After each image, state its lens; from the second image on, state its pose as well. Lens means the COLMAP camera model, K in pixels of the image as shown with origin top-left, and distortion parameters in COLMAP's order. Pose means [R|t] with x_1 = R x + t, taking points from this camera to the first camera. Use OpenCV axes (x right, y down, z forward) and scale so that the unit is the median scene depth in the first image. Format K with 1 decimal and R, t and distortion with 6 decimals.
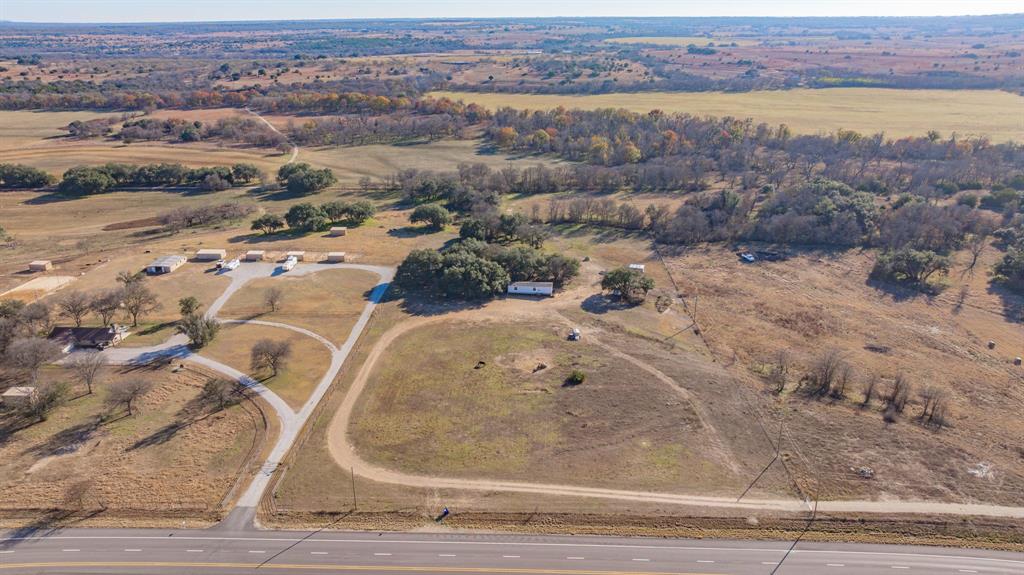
lens RADIAL K [[725.4, 0, 512.0], [0, 725.4, 287.5], [0, 0, 1]] dist [-0.053516, 0.072388]
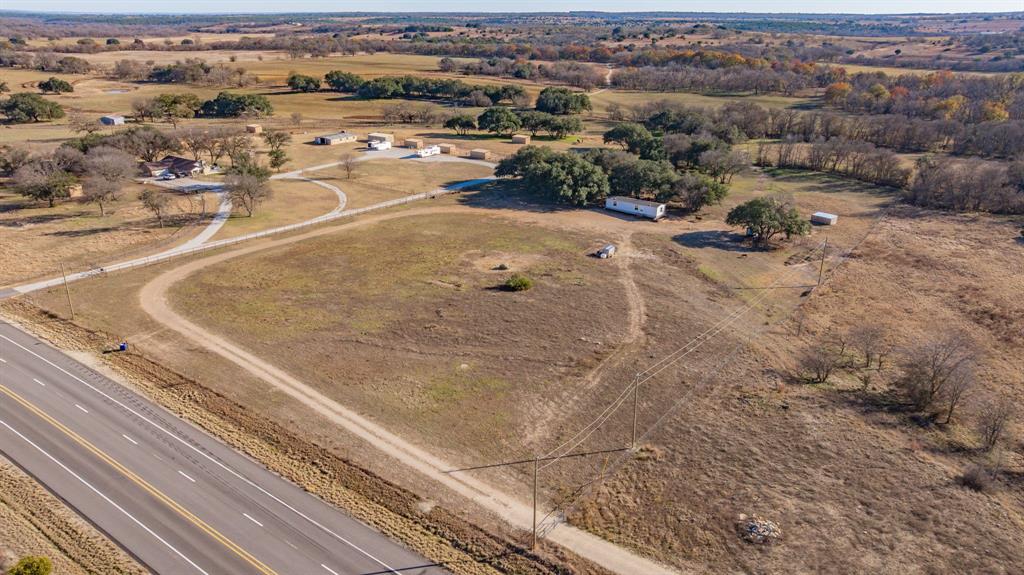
lens RADIAL K [[722.2, 0, 512.0], [0, 722.2, 287.5], [0, 0, 1]] dist [-0.023457, 0.002098]
pose [[0.831344, 0.208236, -0.515271, 0.323360], [-0.205379, 0.976632, 0.063324, 0.061594], [0.516417, 0.053182, 0.854685, 0.294308]]
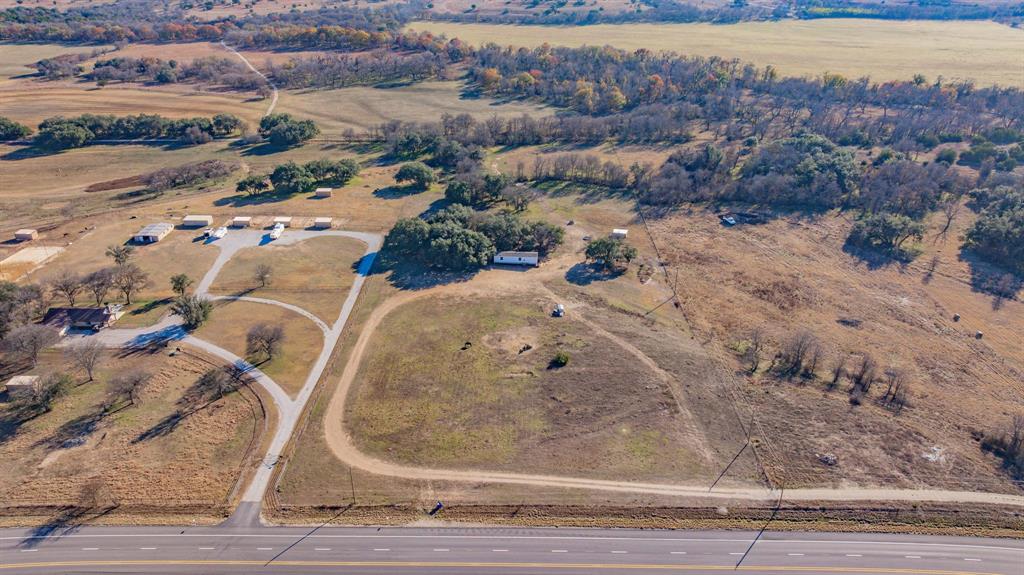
lens RADIAL K [[725.4, 0, 512.0], [0, 725.4, 287.5], [0, 0, 1]] dist [-0.053516, 0.072388]
pose [[0.999760, -0.006953, 0.020790, -0.001647], [0.004735, 0.994473, 0.104888, -0.064417], [-0.021405, -0.104764, 0.994267, -0.018971]]
